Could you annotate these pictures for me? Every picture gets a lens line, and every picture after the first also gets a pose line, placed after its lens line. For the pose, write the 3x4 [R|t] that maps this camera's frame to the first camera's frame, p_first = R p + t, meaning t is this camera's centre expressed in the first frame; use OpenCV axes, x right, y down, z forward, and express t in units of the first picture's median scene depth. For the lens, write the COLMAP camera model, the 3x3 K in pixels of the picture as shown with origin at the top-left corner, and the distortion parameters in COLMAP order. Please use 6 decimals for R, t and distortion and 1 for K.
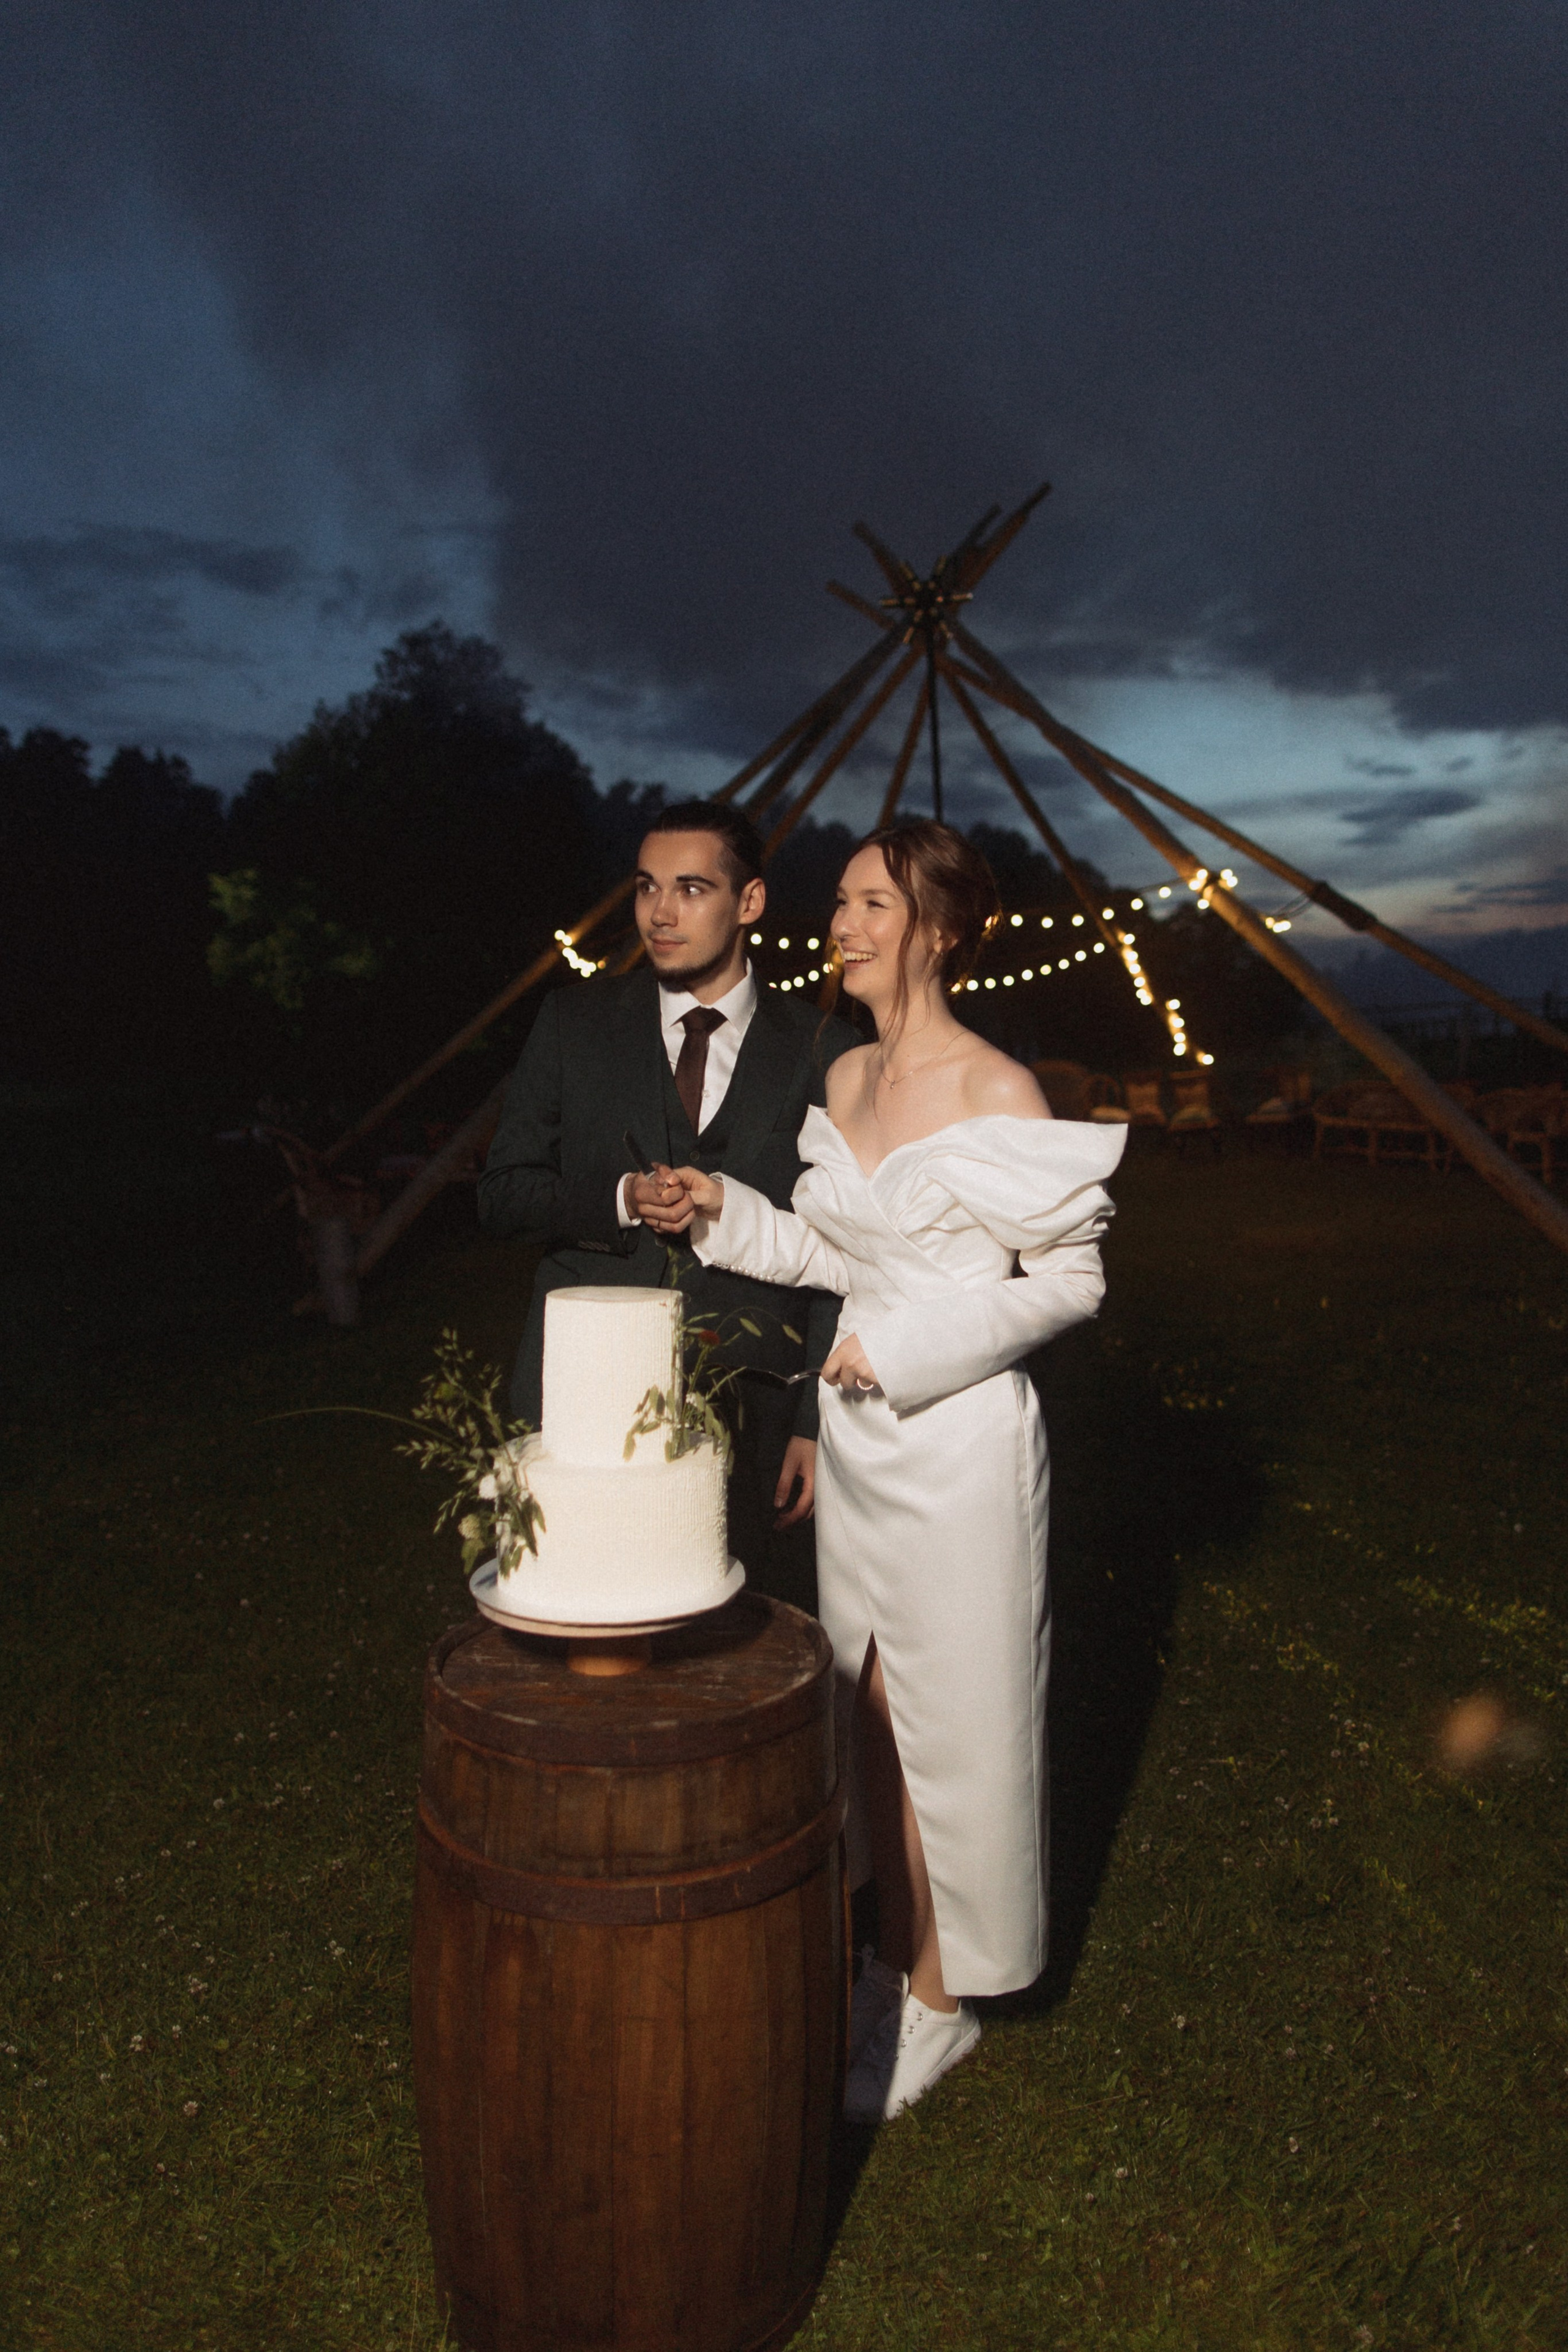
lens RADIAL K [[1621.9, 0, 788.0], [0, 1621.9, 1187.4], [0, 0, 1]] dist [0.035270, -0.033928]
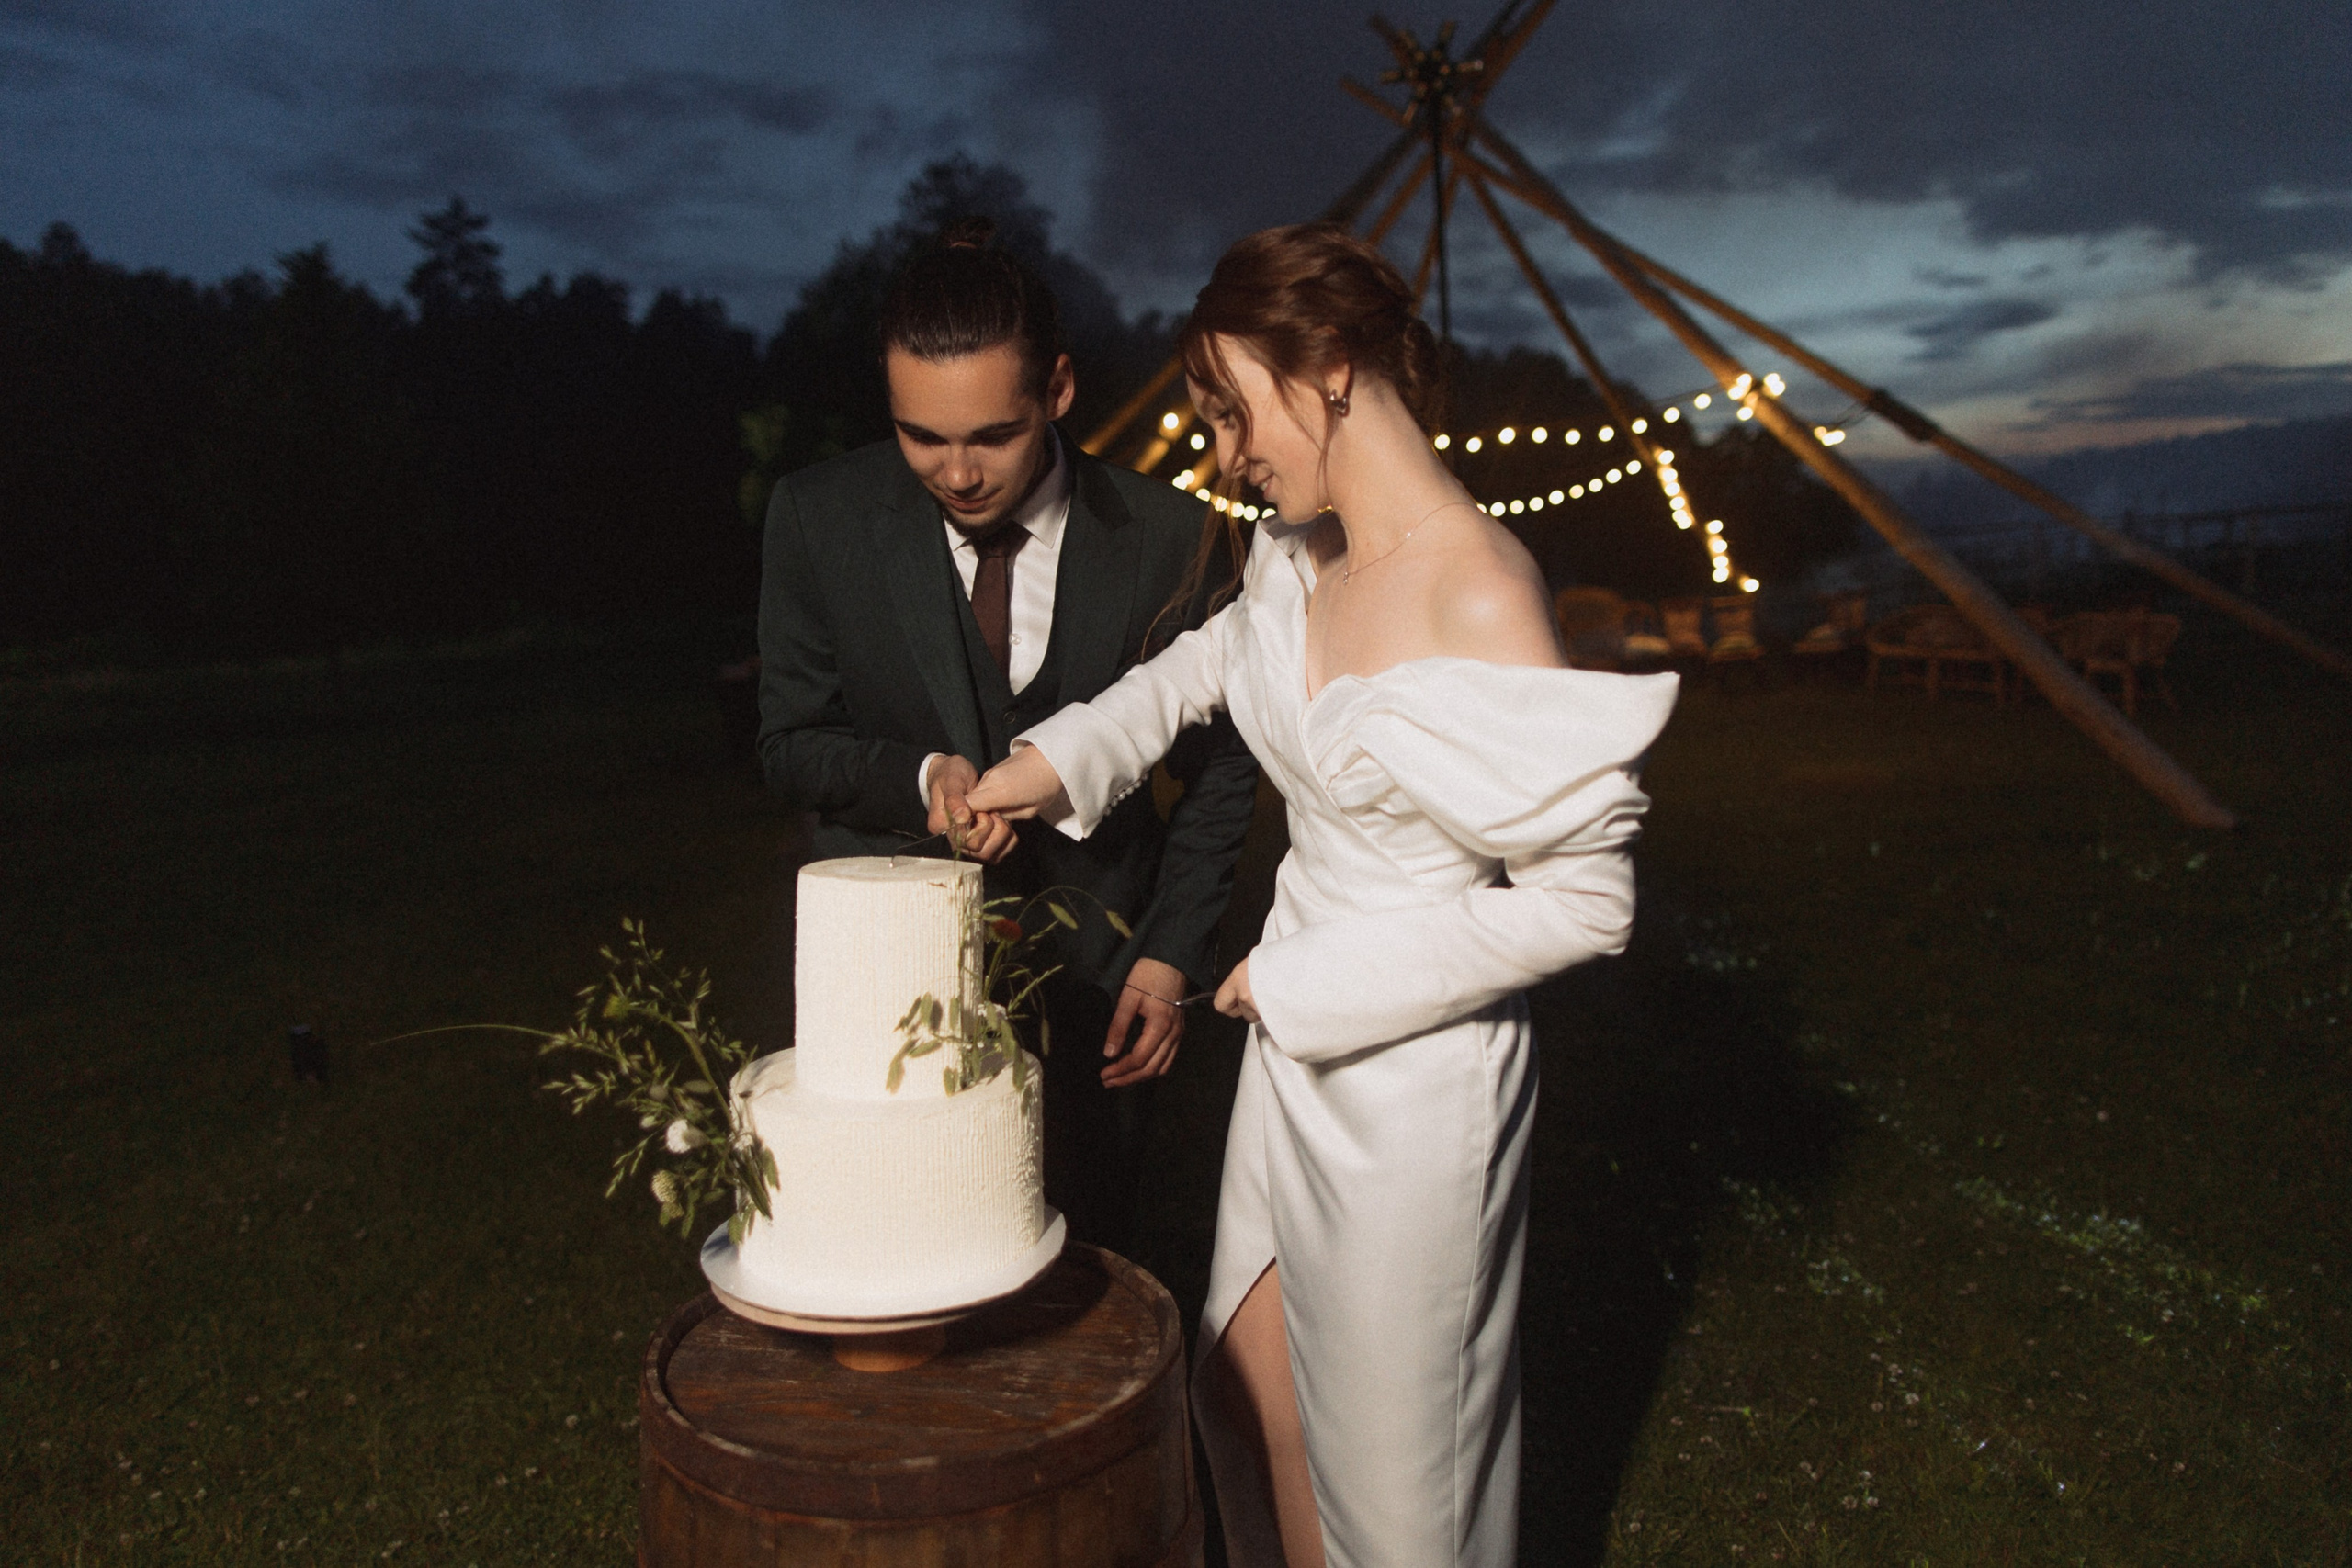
lens RADIAL K [[1621.8, 0, 1176.0], [0, 1621.8, 784.0], [0, 0, 1]] dist [0.035270, -0.033928]
pose [[0.996078, 0.001051, -0.088477, 0.040869], [0.002314, 0.999278, 0.037922, -0.000745], [0.088453, -0.037978, 0.995356, 0.116600]]
